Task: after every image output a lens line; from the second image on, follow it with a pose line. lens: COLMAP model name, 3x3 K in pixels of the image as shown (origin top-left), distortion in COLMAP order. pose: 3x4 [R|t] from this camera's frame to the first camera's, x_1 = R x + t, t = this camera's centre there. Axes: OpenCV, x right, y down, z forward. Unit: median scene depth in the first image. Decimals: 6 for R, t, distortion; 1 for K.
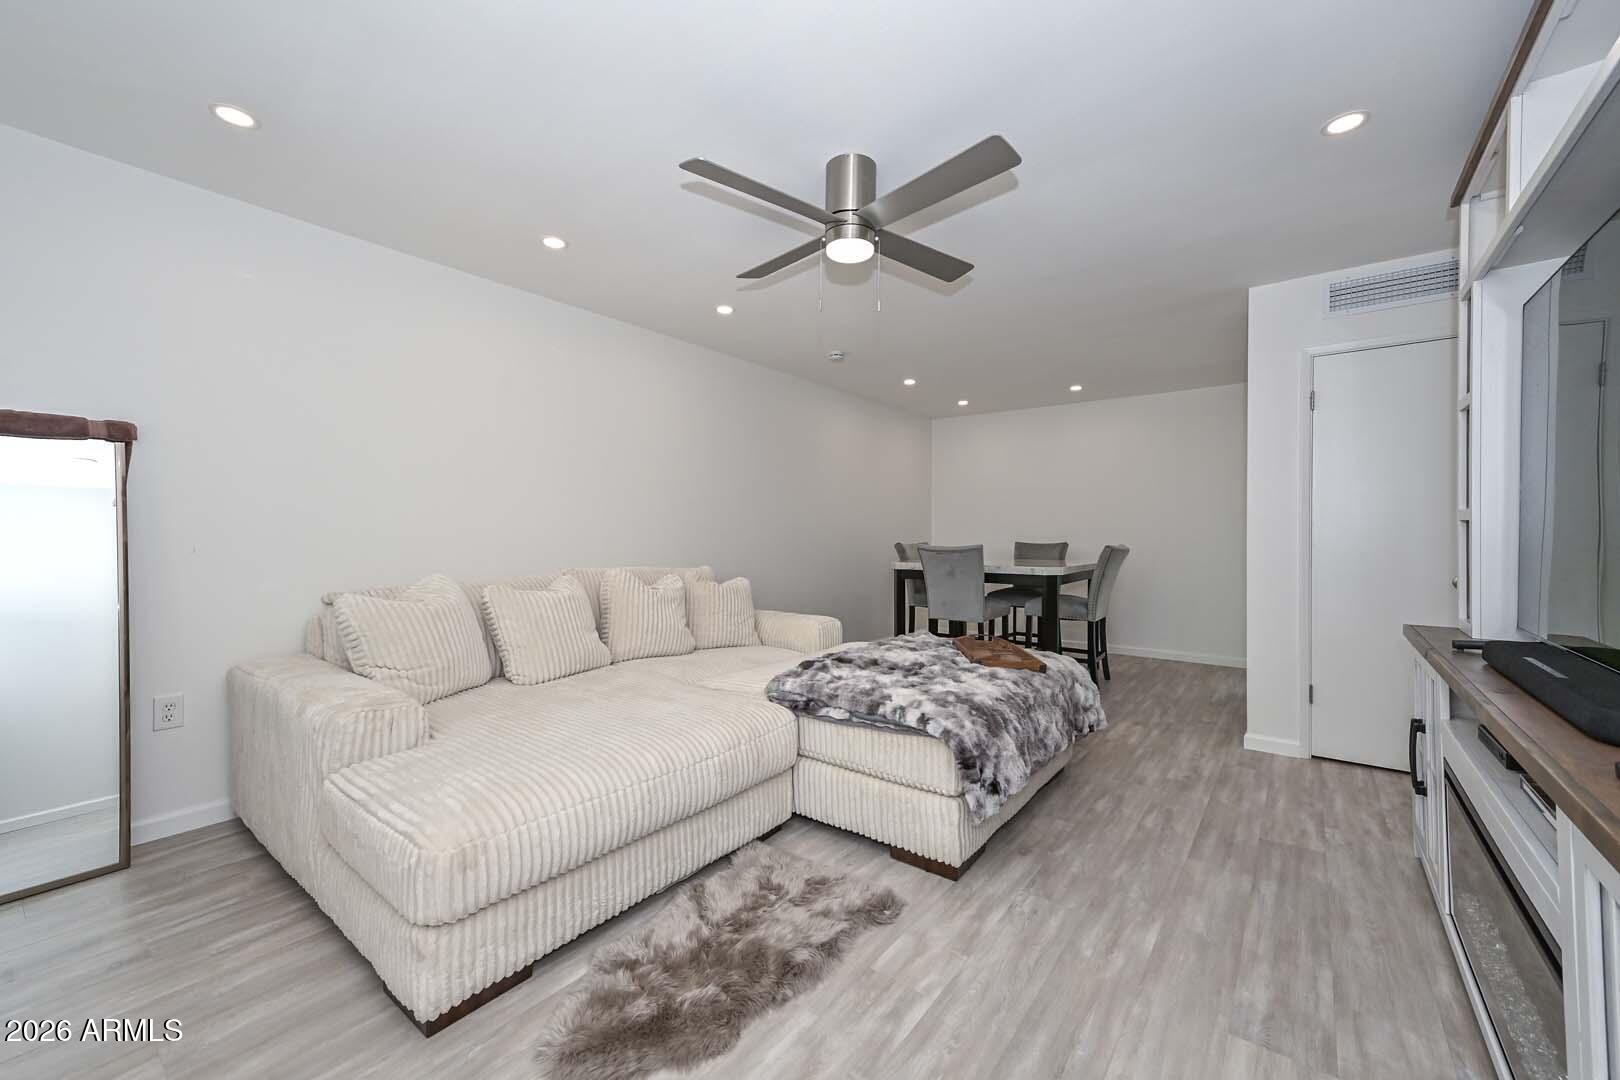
lens RADIAL K [[653.0, 0, 810.0], [0, 653.0, 540.0], [0, 0, 1]] dist [0.016738, 0.000172]
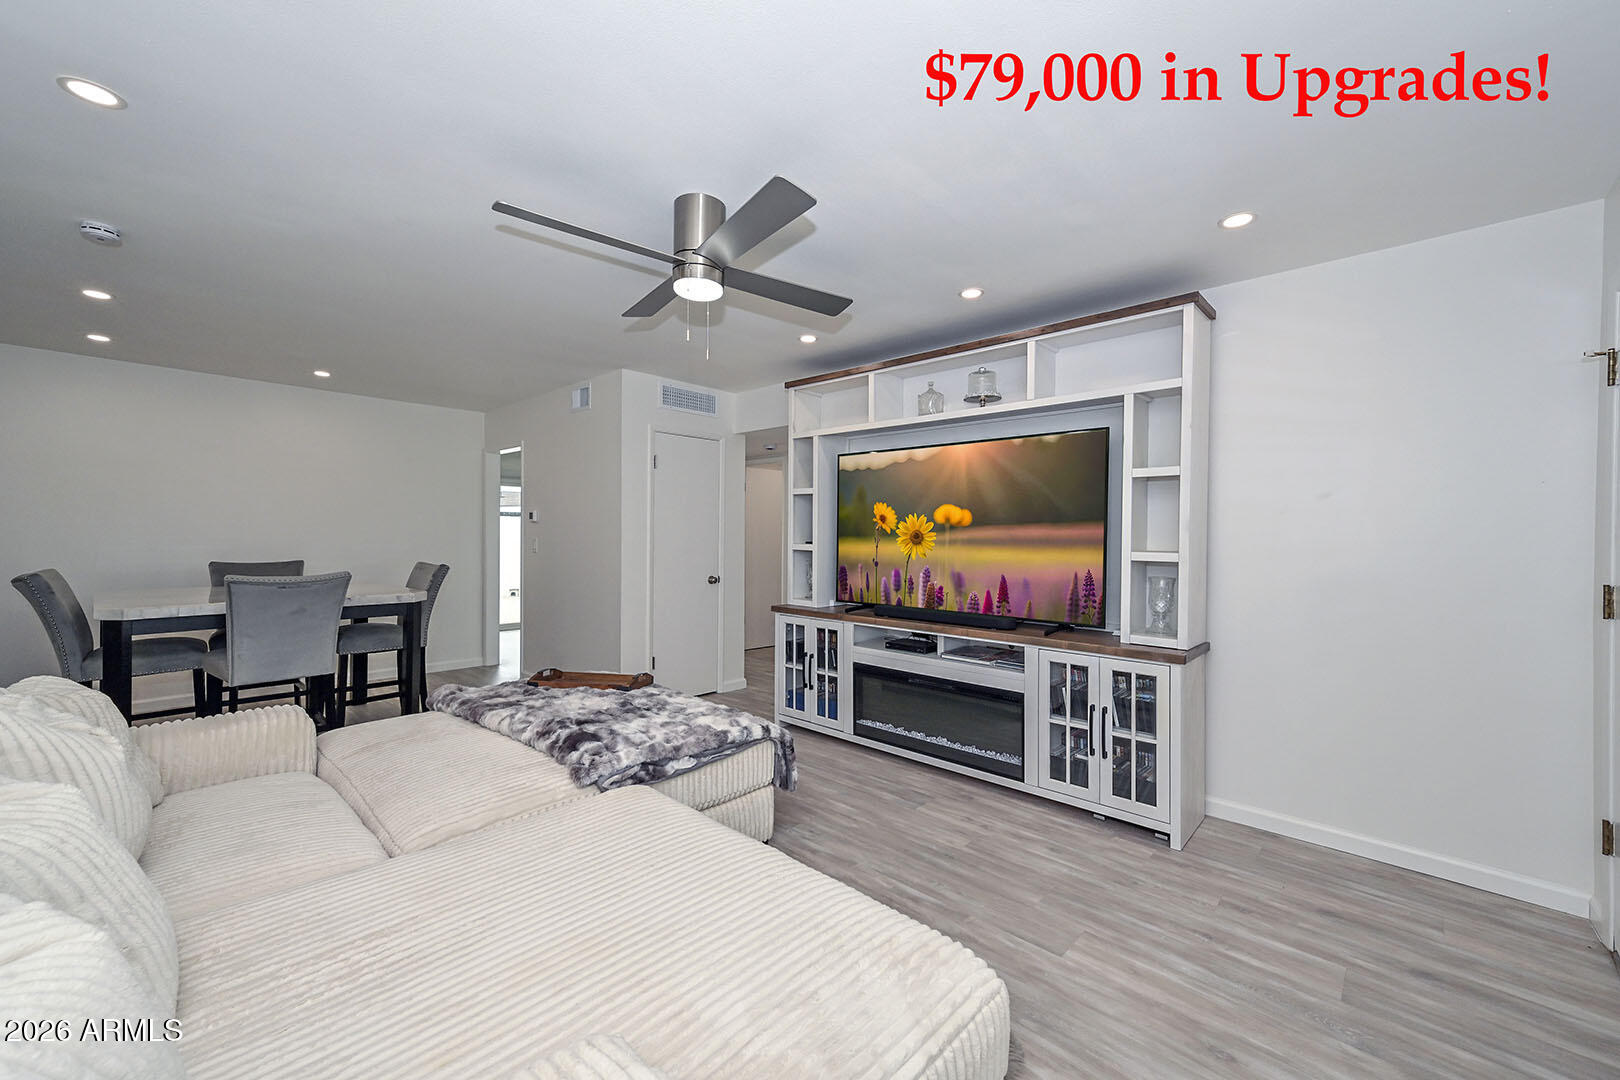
lens RADIAL K [[653.0, 0, 810.0], [0, 653.0, 540.0], [0, 0, 1]] dist [0.016738, 0.000172]
pose [[0.098835, -0.014725, 0.994995, -0.937575], [0.000679, 0.999891, 0.014730, -0.086512], [-0.995104, -0.000780, 0.098835, 0.735871]]
